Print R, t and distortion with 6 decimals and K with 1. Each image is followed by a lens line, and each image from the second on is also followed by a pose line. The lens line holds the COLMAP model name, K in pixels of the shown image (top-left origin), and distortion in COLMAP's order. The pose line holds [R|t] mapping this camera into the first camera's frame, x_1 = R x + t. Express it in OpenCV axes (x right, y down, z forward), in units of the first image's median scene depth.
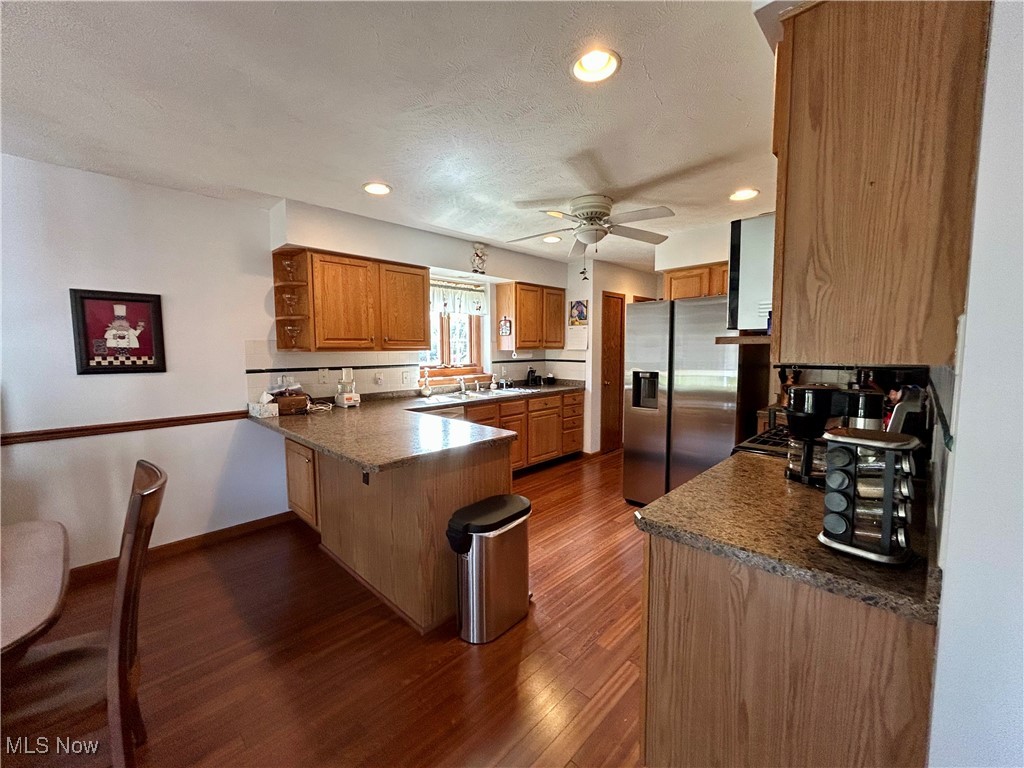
lens RADIAL K [[415.0, 0, 513.1], [0, 415.0, 384.3], [0, 0, 1]] dist [-0.001486, 0.001207]
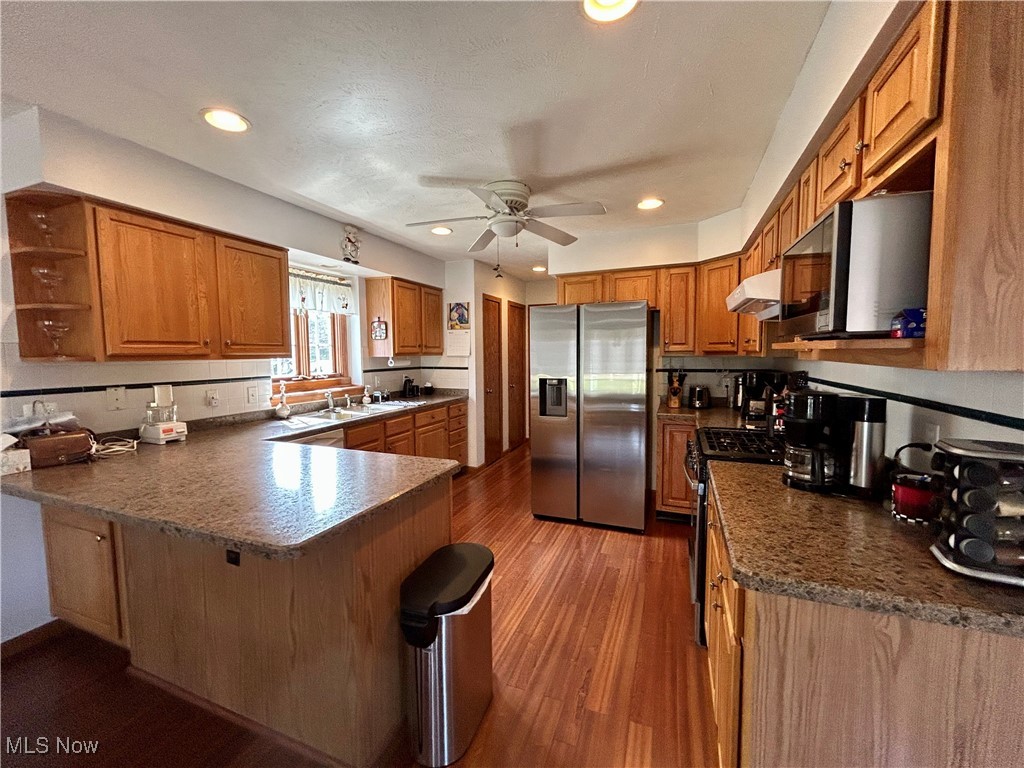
lens RADIAL K [[415.0, 0, 513.2], [0, 415.0, 383.7], [0, 0, 1]] dist [-0.001486, 0.001207]
pose [[0.921451, -0.031769, 0.387193, -0.141300], [0.037759, 0.999256, -0.007872, -0.015129], [-0.386655, 0.021873, 0.921965, 0.165741]]
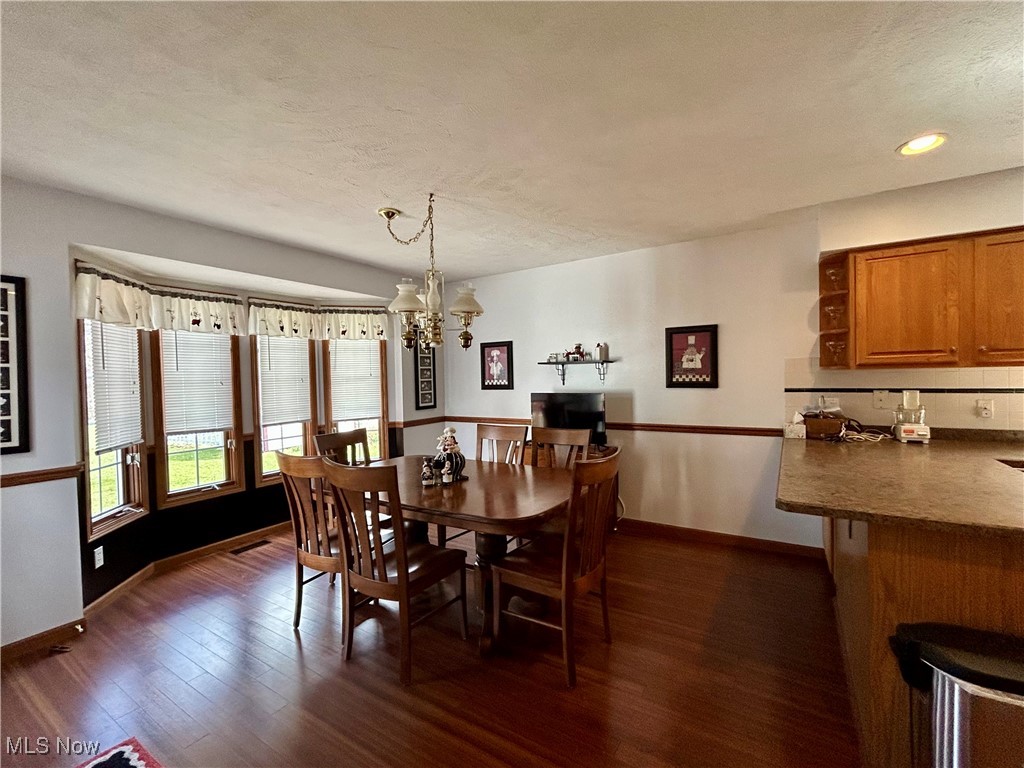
lens RADIAL K [[437.0, 0, 525.2], [0, 437.0, 383.2], [0, 0, 1]] dist [-0.003958, 0.002769]
pose [[0.222607, 0.017285, -0.974755, 0.223963], [-0.067531, 0.997715, 0.002270, -0.006789], [0.972566, 0.065321, 0.223266, 0.147453]]
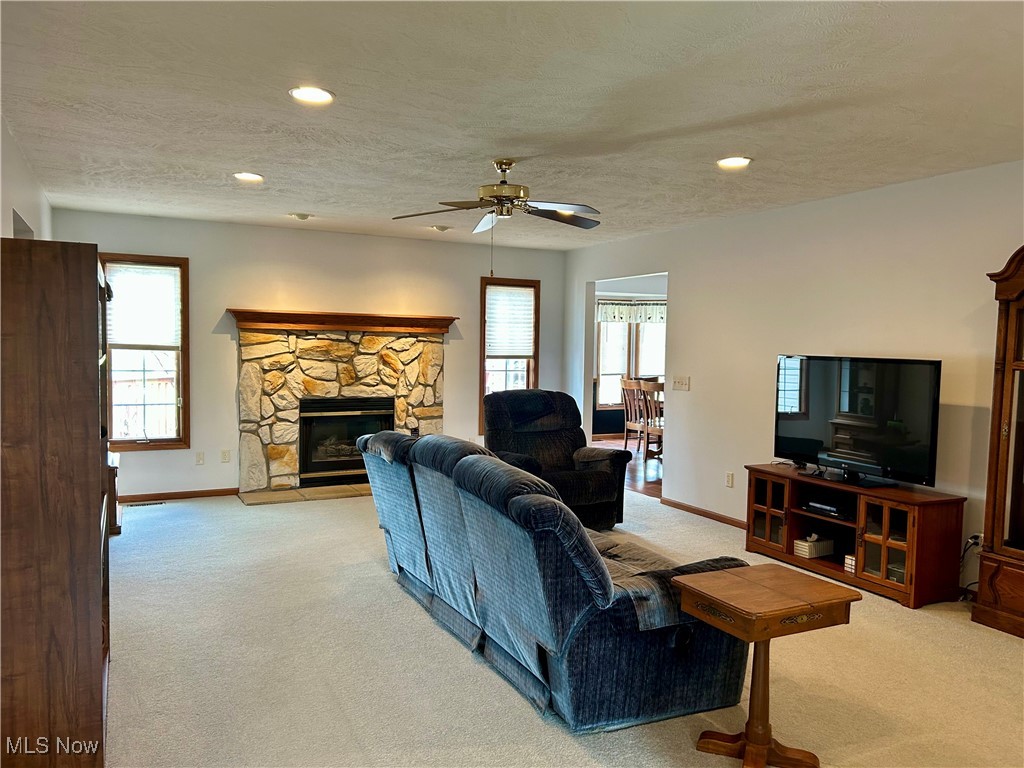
lens RADIAL K [[764.7, 0, 521.9], [0, 764.7, 387.3], [0, 0, 1]] dist [0.058062, -0.043253]
pose [[-0.318581, 0.053821, -0.946366, 2.362856], [-0.097586, 0.991220, 0.089223, -0.062600], [0.942859, 0.120777, -0.310532, 0.480592]]
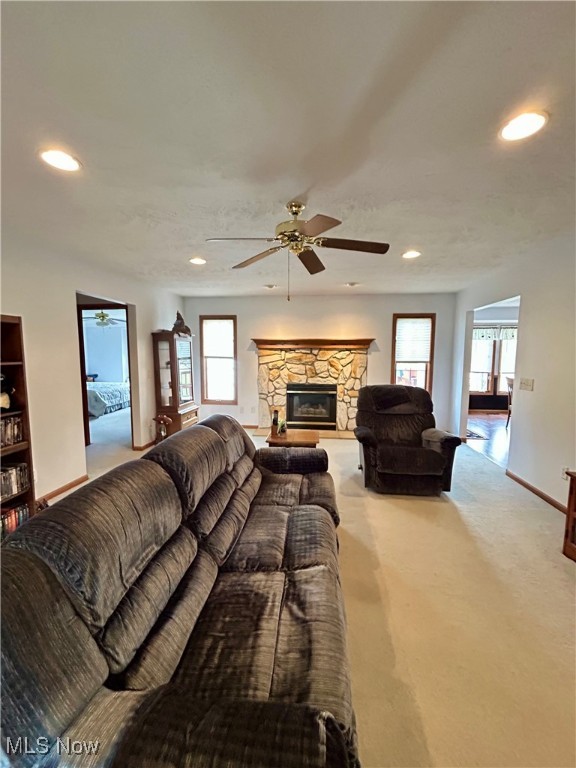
lens RADIAL K [[311.3, 0, 287.7], [0, 311.3, 387.1], [0, 0, 1]] dist [-0.001486, 0.001207]
pose [[-0.793527, 0.067195, -0.604813, 1.536743], [-0.053476, 0.982340, 0.179301, -0.065441], [0.606180, 0.174624, -0.775920, 0.563791]]
